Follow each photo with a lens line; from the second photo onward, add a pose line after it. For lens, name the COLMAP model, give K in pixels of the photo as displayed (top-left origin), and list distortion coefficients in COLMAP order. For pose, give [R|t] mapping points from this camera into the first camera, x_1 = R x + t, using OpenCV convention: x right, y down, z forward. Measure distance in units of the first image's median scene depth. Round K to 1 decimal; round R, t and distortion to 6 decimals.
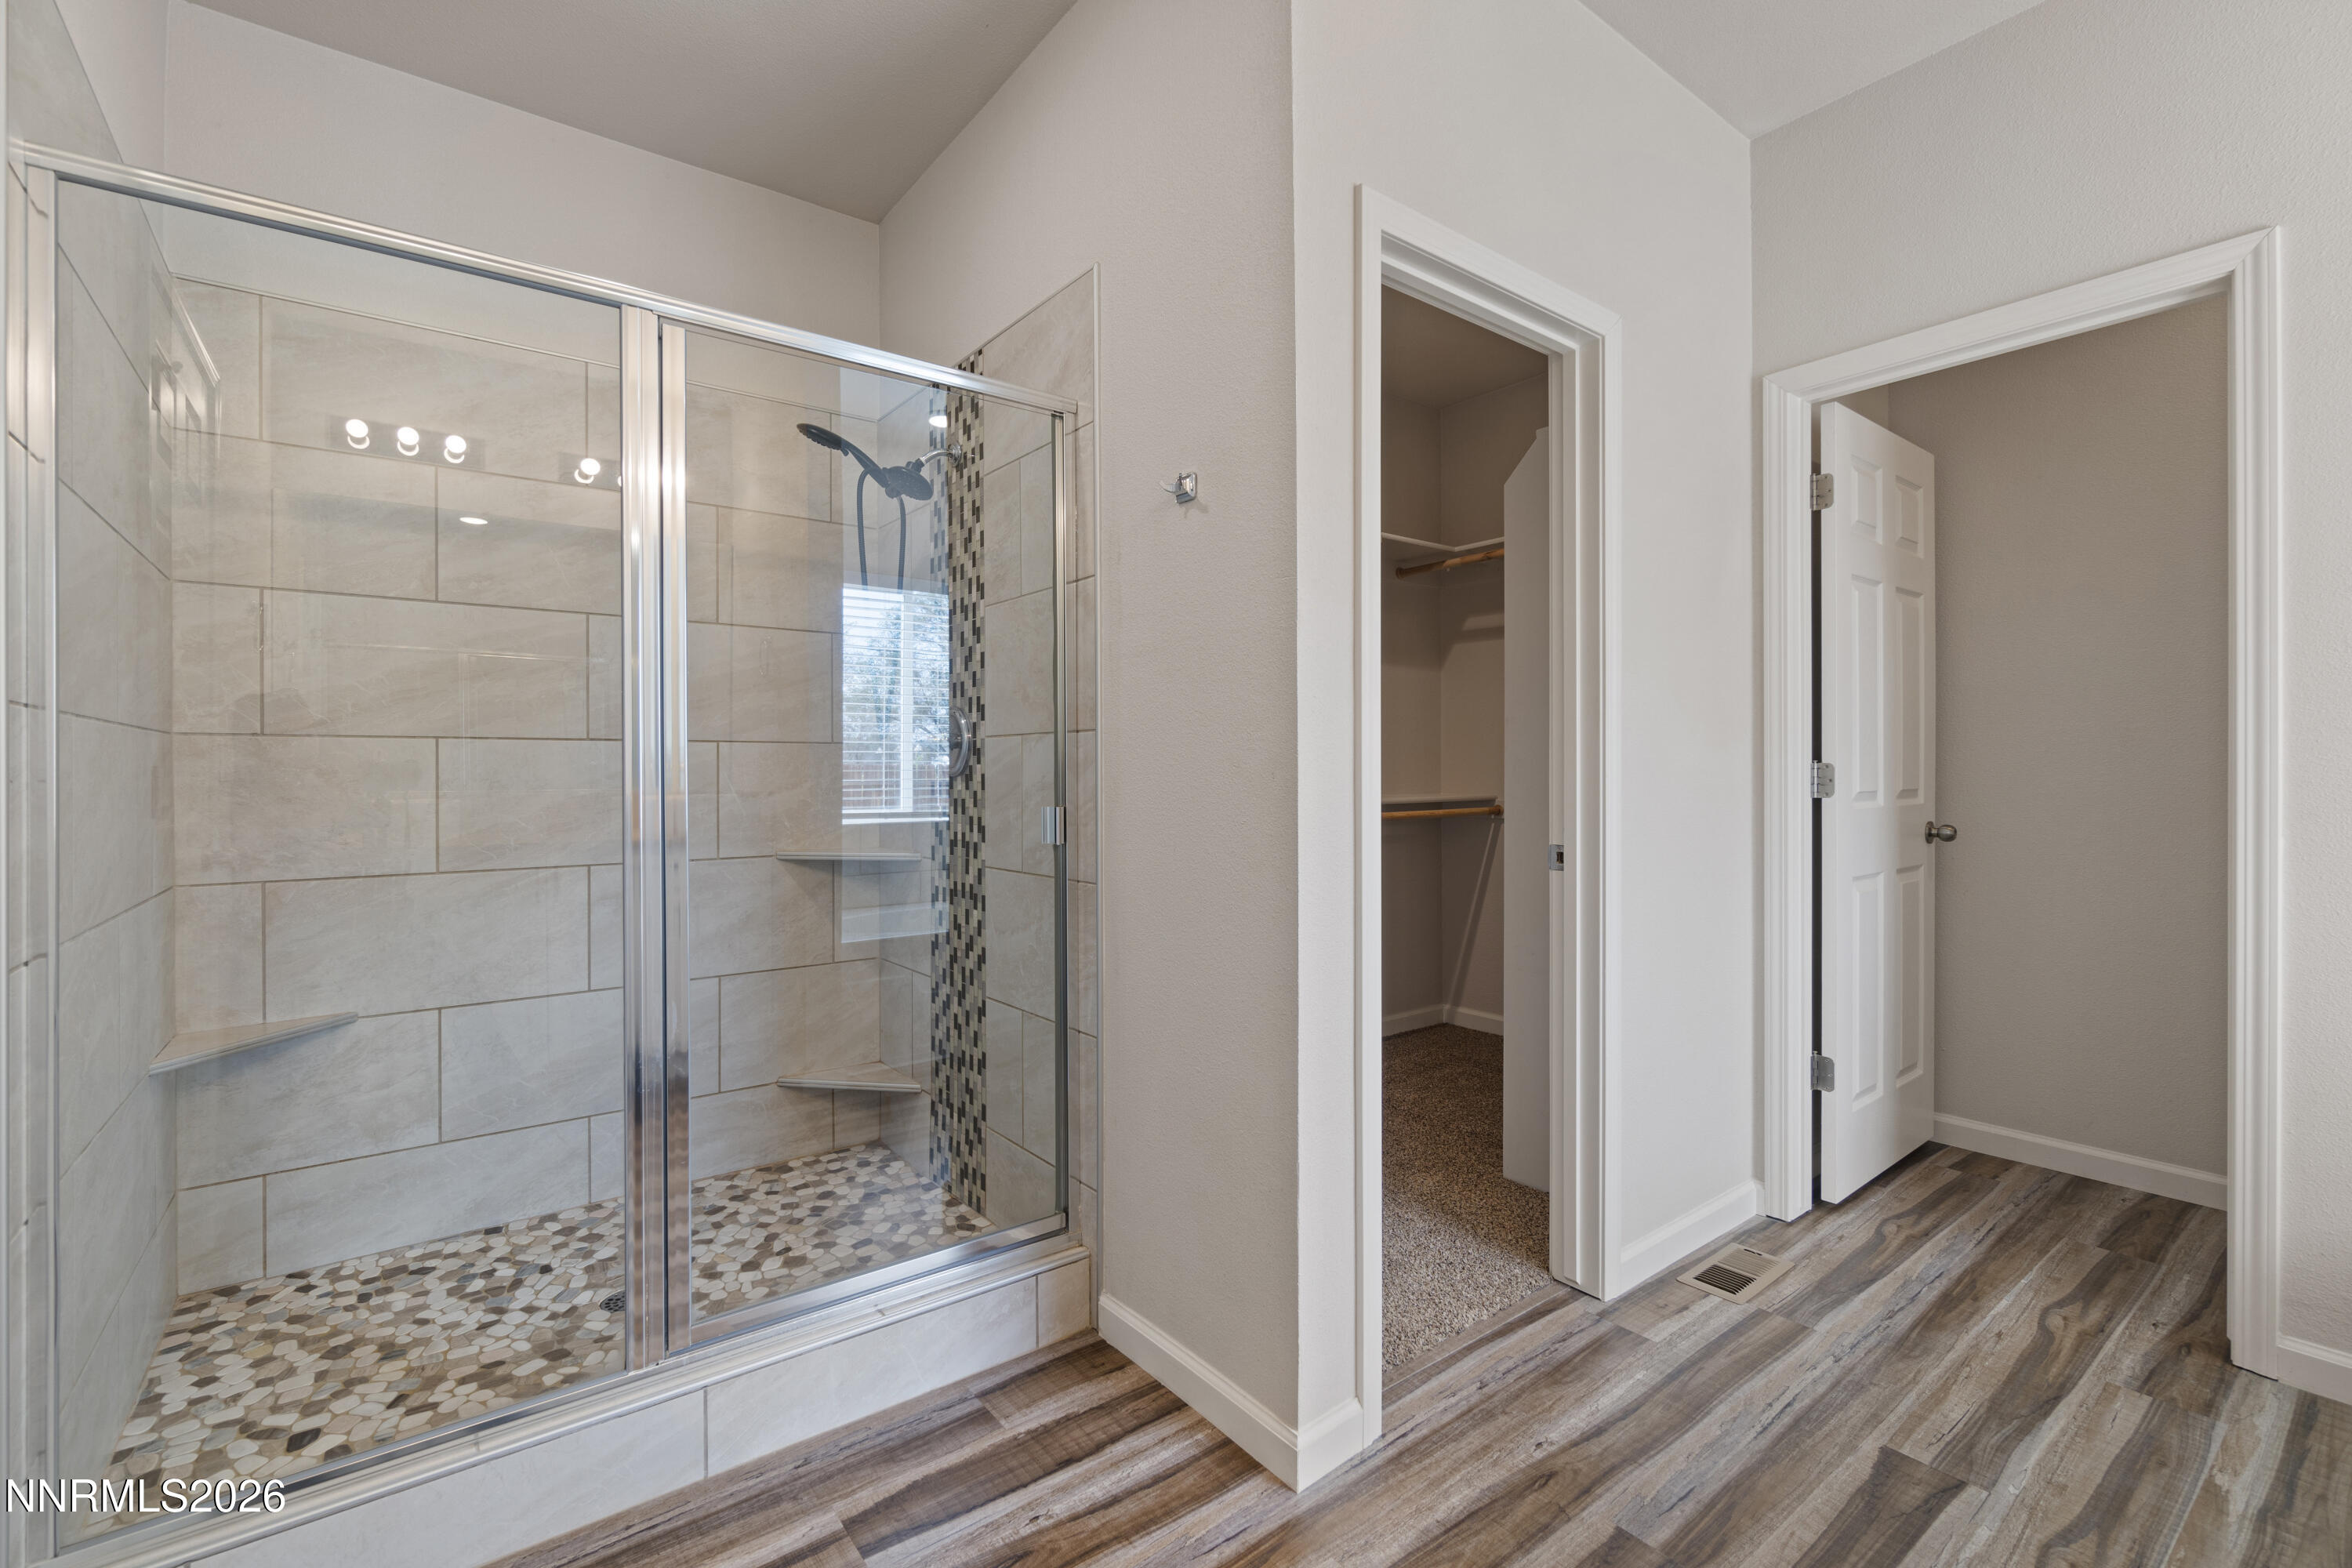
lens RADIAL K [[1033.7, 0, 1176.7], [0, 1033.7, 772.6], [0, 0, 1]] dist [0.001435, 0.000579]
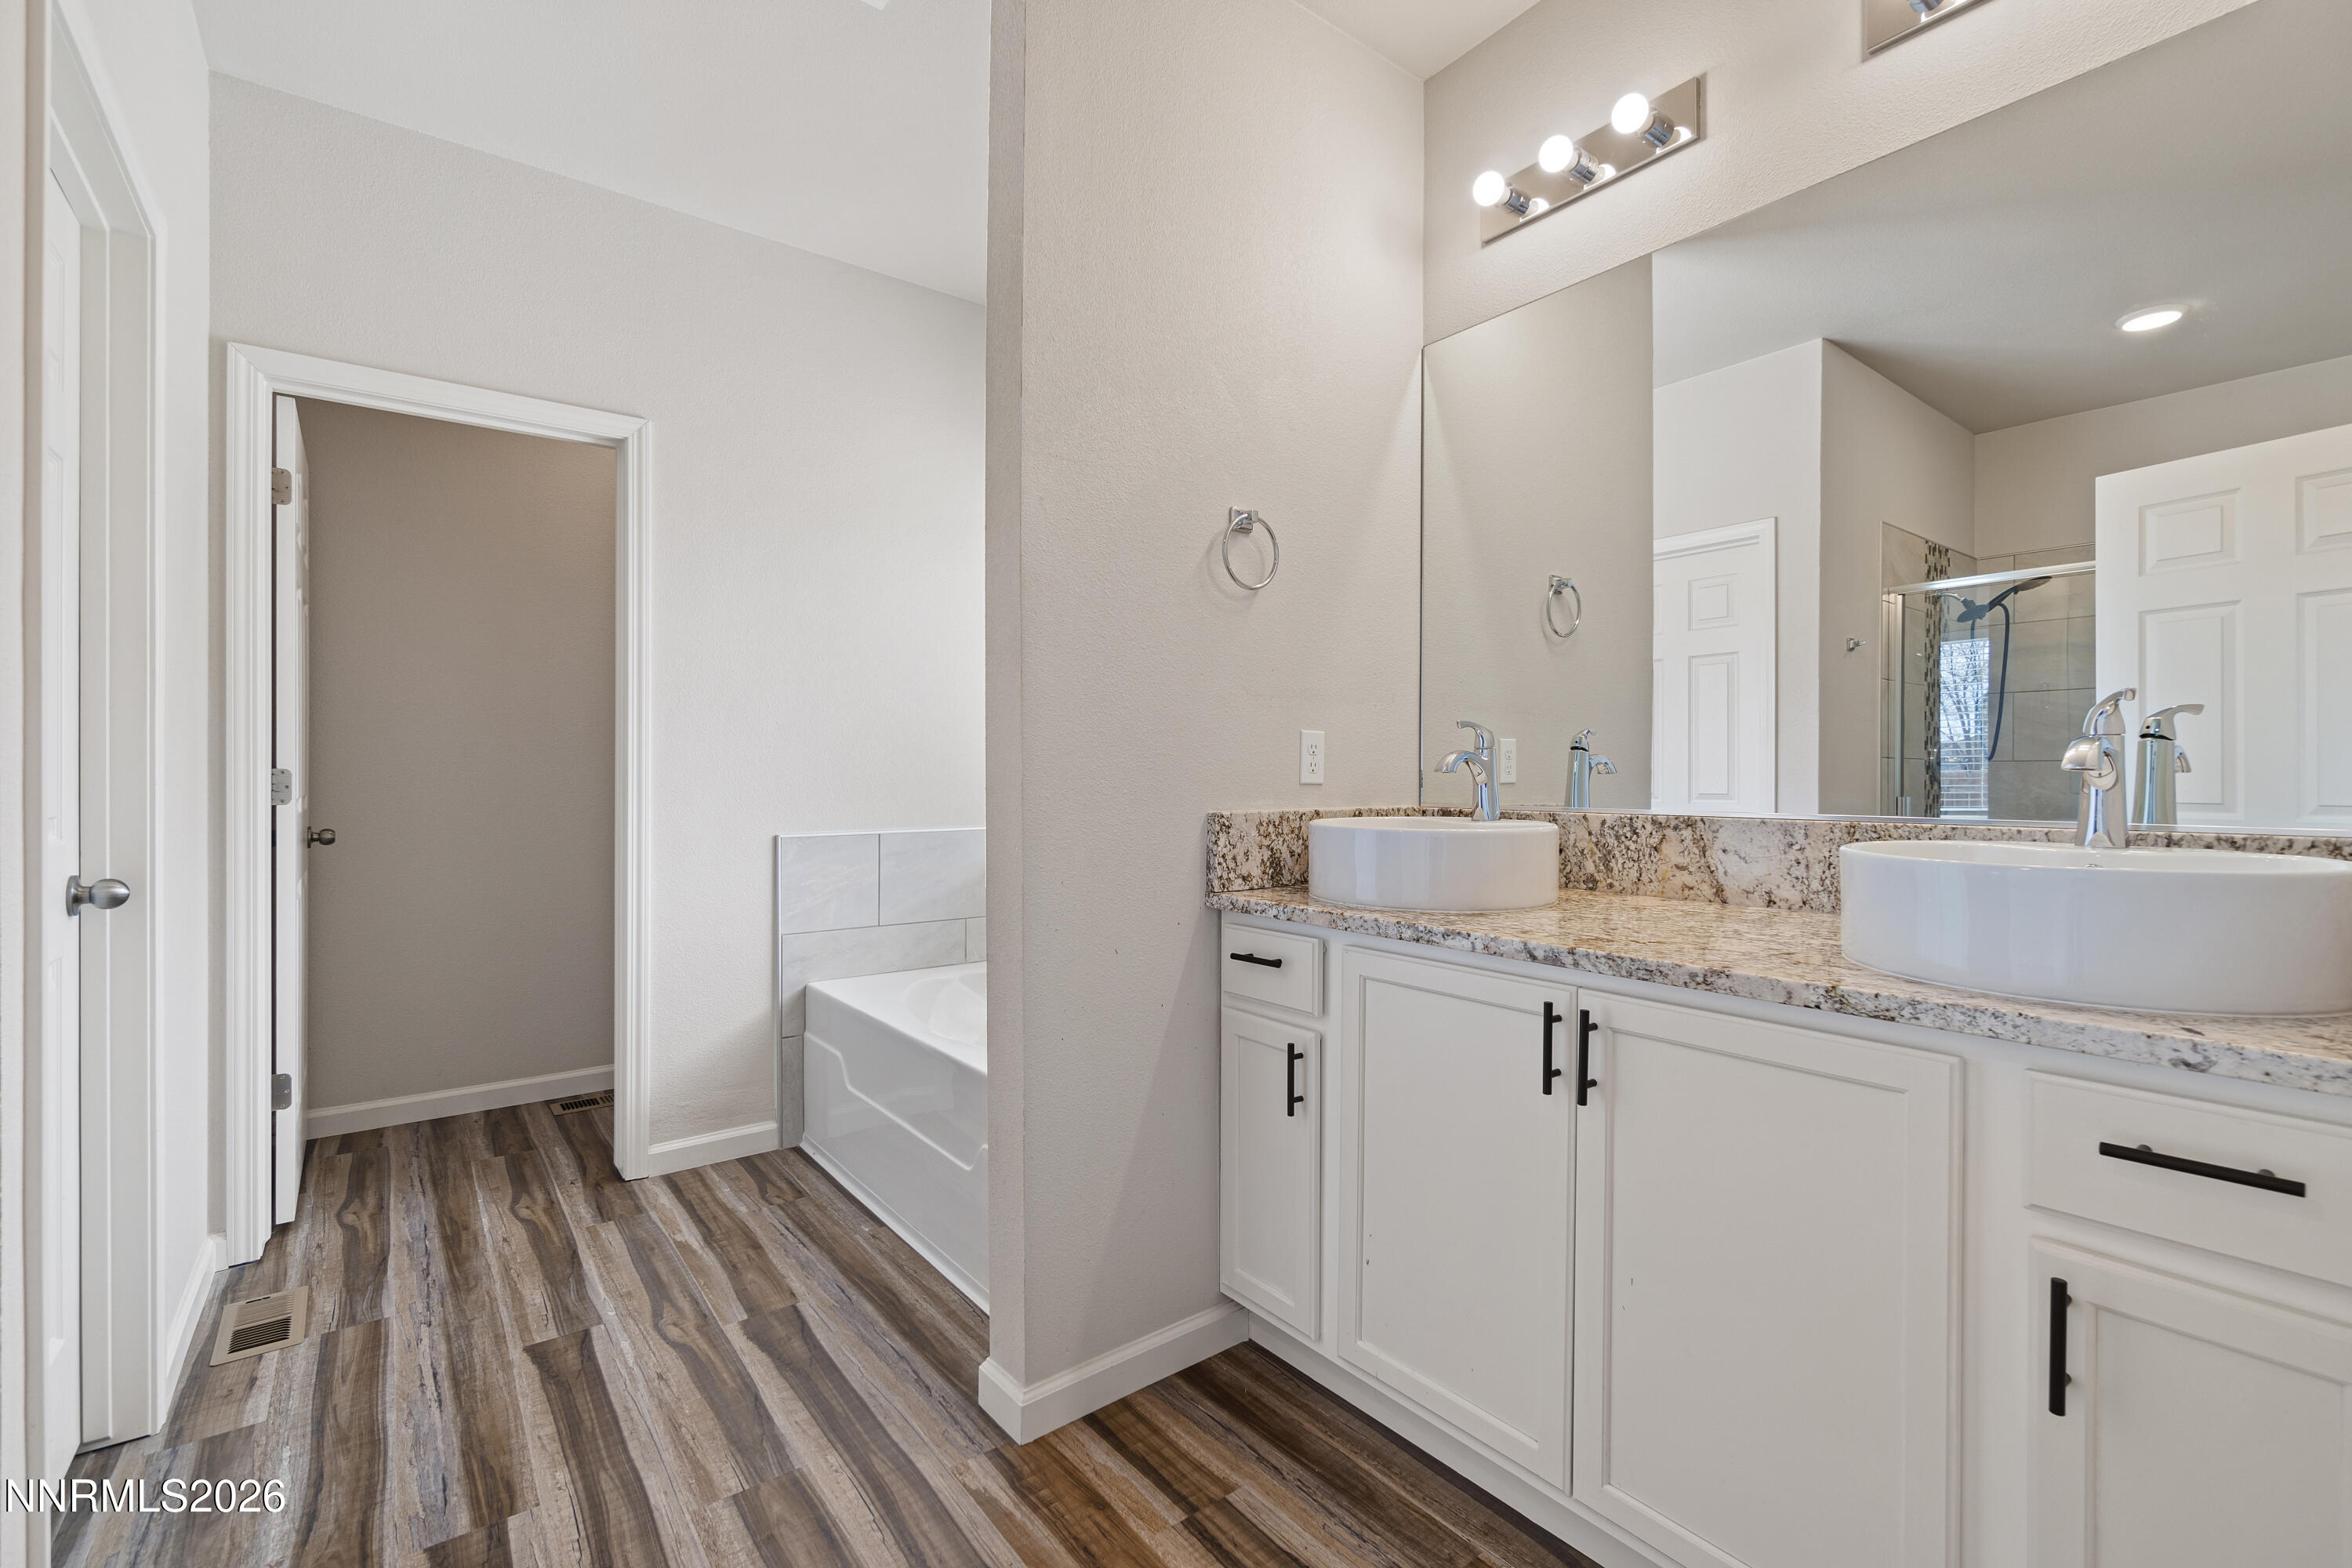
lens RADIAL K [[1011.3, 0, 1160.2], [0, 1011.3, 780.3], [0, 0, 1]] dist [0.000039, -0.000132]
pose [[-0.000586, -0.000303, 1.000000, -0.403724], [0.000988, 0.999999, 0.000304, 0.002382], [-0.999999, 0.000988, -0.000586, 0.233395]]
